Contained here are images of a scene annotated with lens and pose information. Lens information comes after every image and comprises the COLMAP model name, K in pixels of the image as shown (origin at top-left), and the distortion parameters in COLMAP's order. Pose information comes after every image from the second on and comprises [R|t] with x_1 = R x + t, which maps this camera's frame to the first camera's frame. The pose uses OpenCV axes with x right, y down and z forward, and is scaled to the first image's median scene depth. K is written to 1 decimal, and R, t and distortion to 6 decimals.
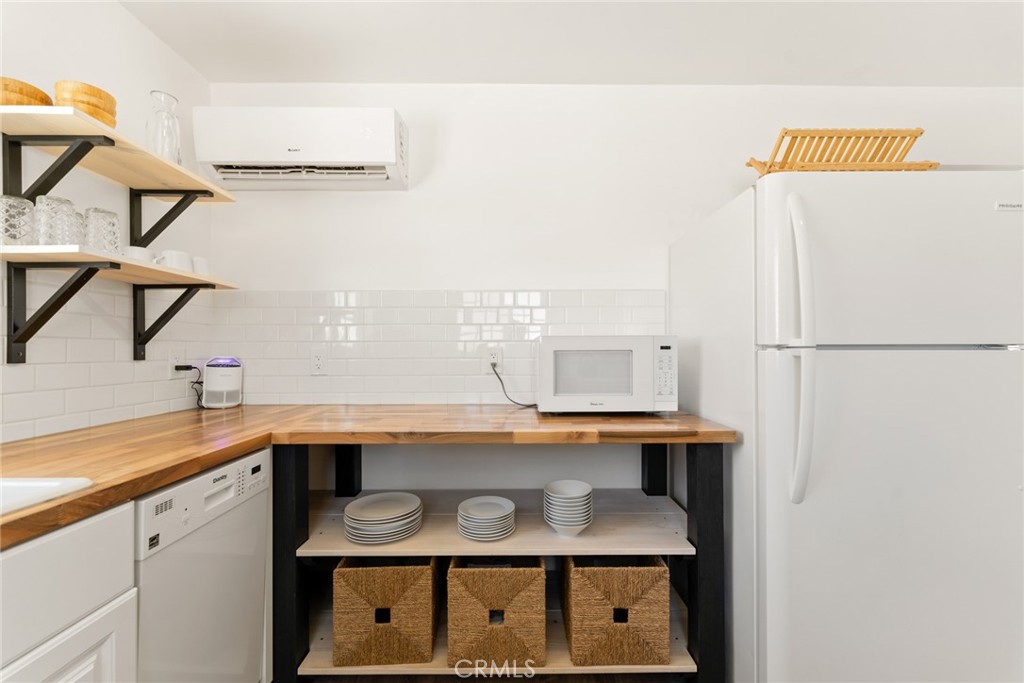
lens RADIAL K [[417.0, 0, 512.0], [0, 417.0, 341.5], [0, 0, 1]] dist [0.001200, 0.000114]
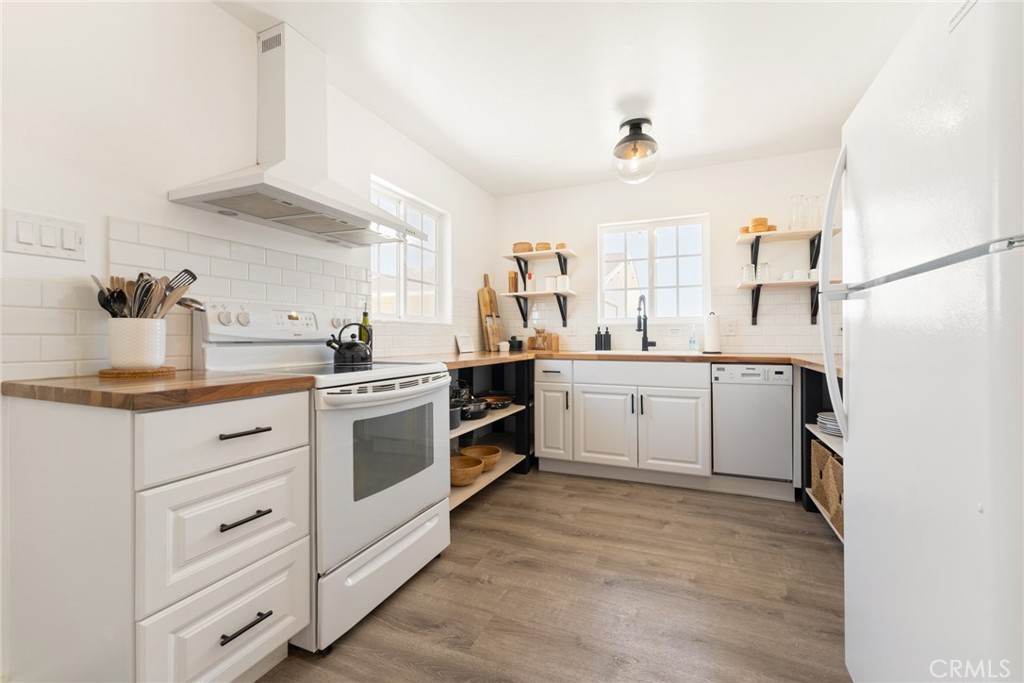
lens RADIAL K [[417.0, 0, 512.0], [0, 417.0, 341.5], [0, 0, 1]] dist [0.001200, 0.000114]
pose [[-0.409340, 0.011046, -0.912315, 1.980801], [0.016656, 0.999851, 0.004633, 0.121012], [0.912230, -0.013299, -0.409463, 0.668585]]
